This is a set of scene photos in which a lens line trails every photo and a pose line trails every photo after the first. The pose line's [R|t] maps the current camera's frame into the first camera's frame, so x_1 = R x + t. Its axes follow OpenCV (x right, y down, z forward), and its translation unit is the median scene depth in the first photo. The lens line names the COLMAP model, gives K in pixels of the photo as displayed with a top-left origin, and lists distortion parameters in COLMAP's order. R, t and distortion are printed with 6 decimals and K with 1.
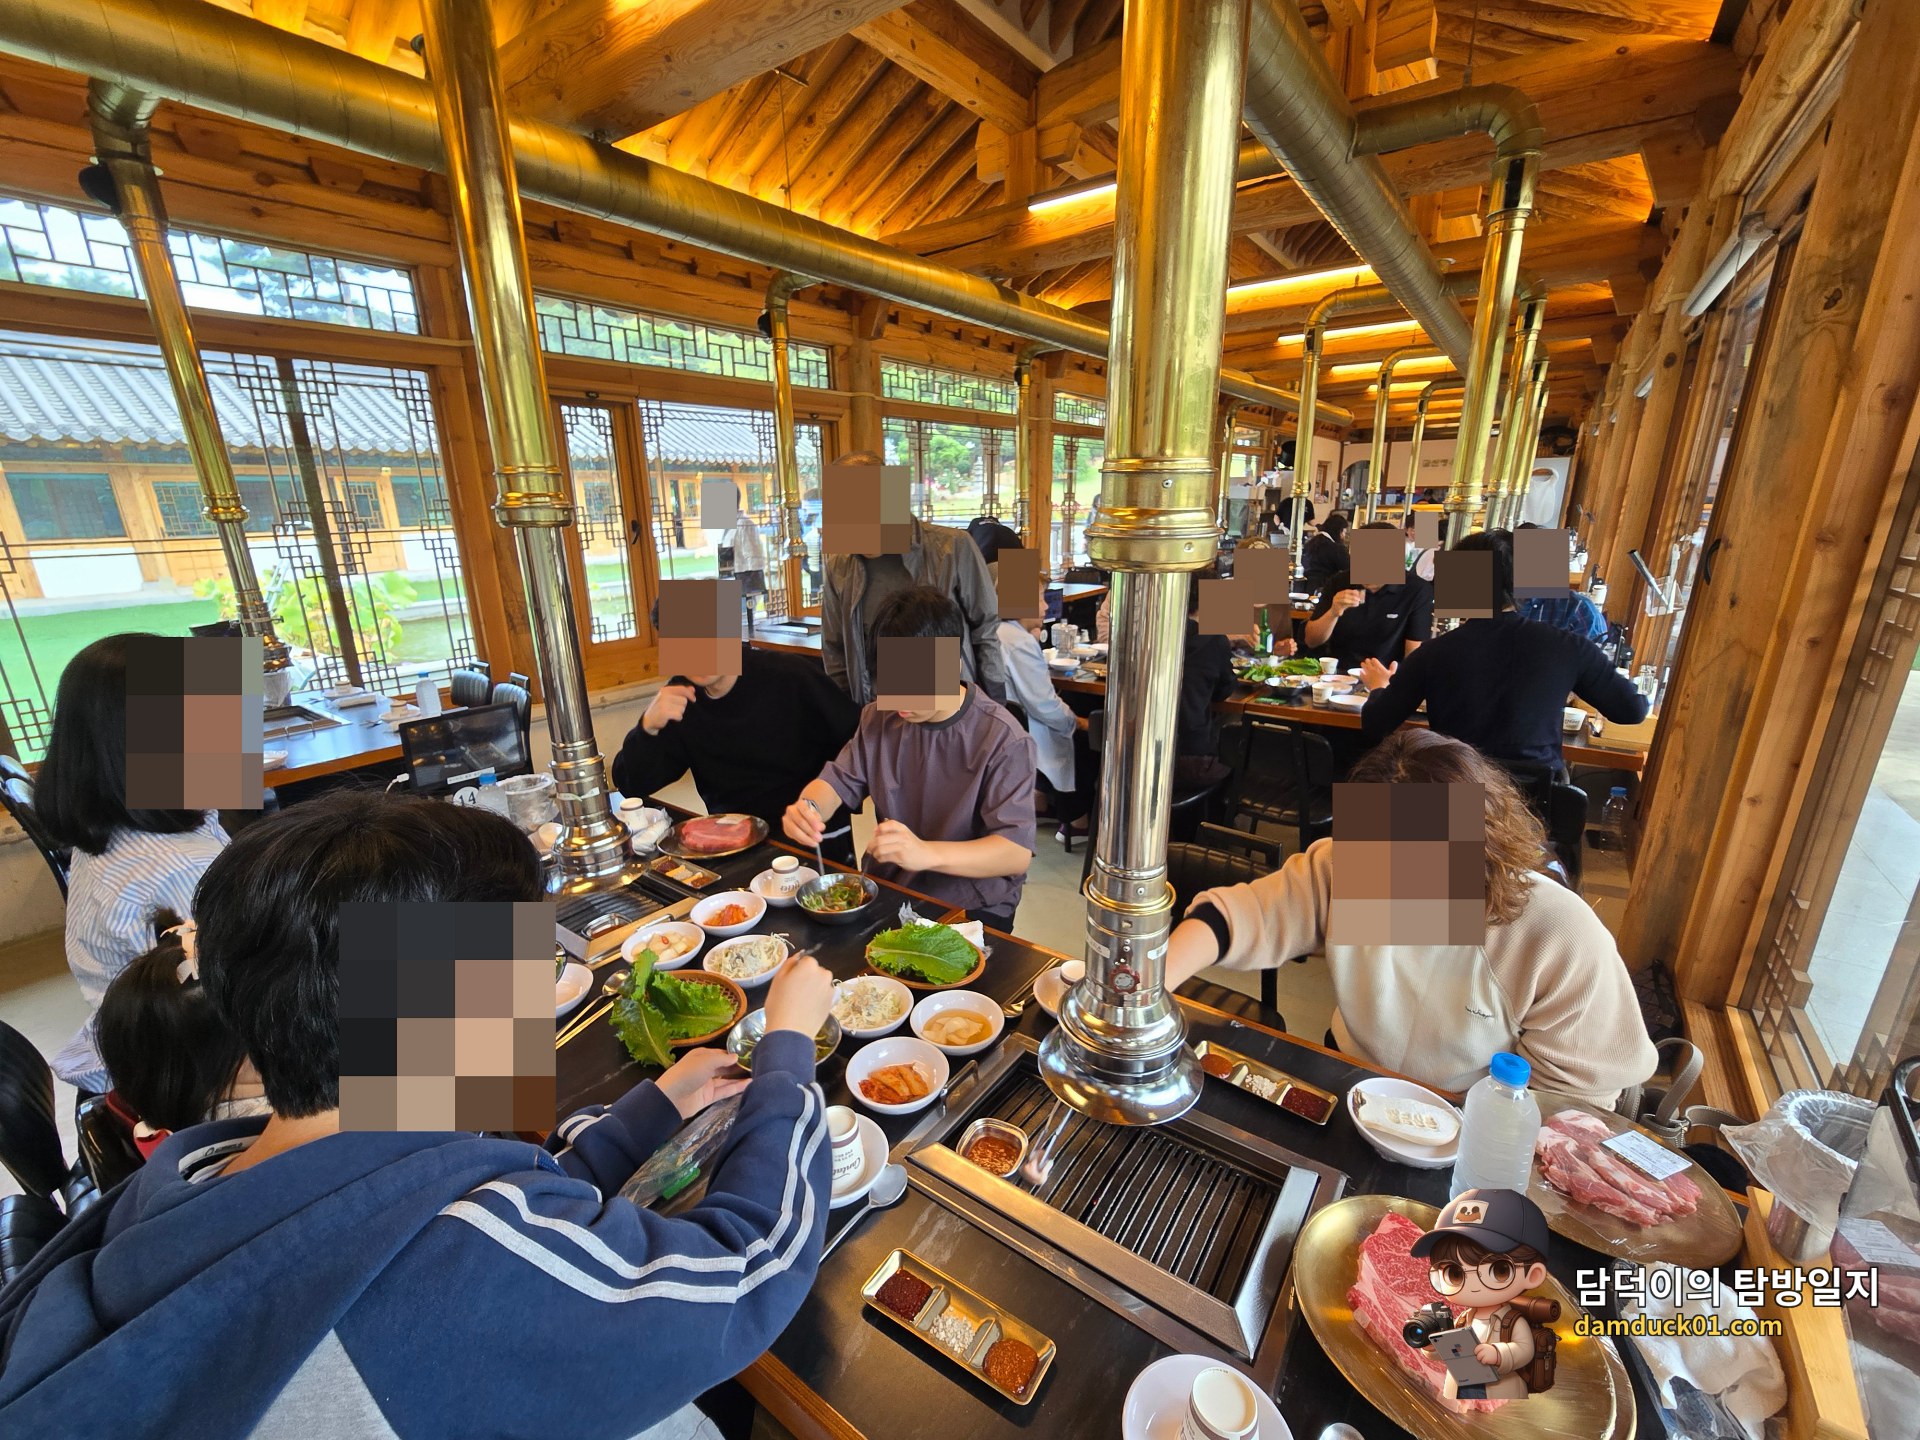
lens RADIAL K [[778.6, 0, 959.8], [0, 778.6, 721.2], [0, 0, 1]] dist [-0.000513, -0.000020]
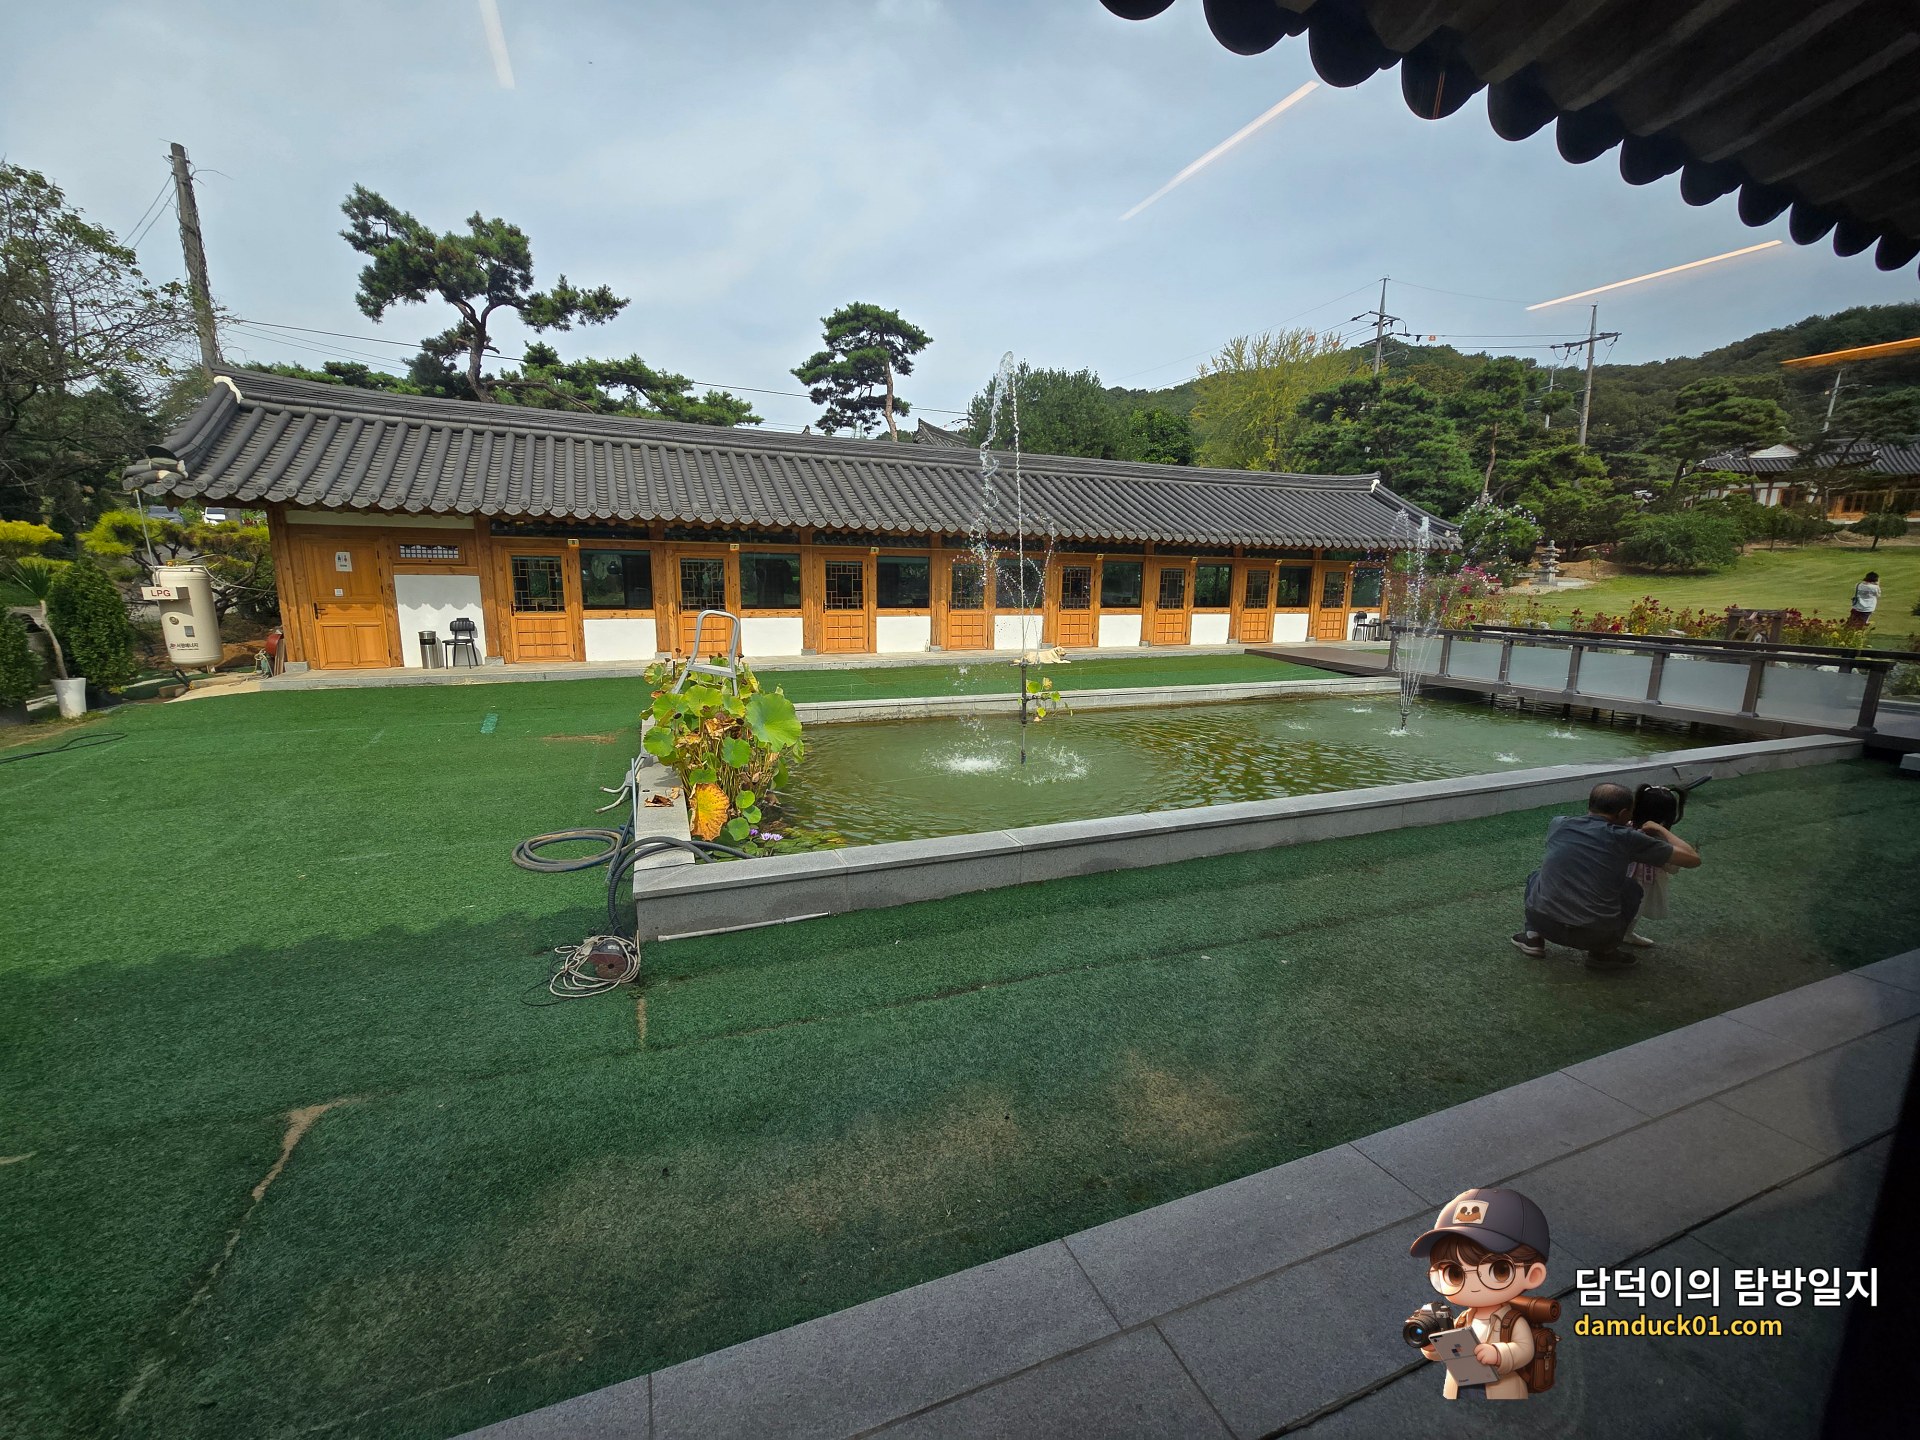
lens RADIAL K [[778.6, 0, 955.2], [0, 778.6, 723.0], [0, 0, 1]] dist [-0.000513, -0.000020]
pose [[0.847085, 0.124280, -0.516722, -0.145367], [-0.173948, 0.983555, -0.048600, -0.091499], [0.502184, 0.131051, 0.854773, 0.284457]]
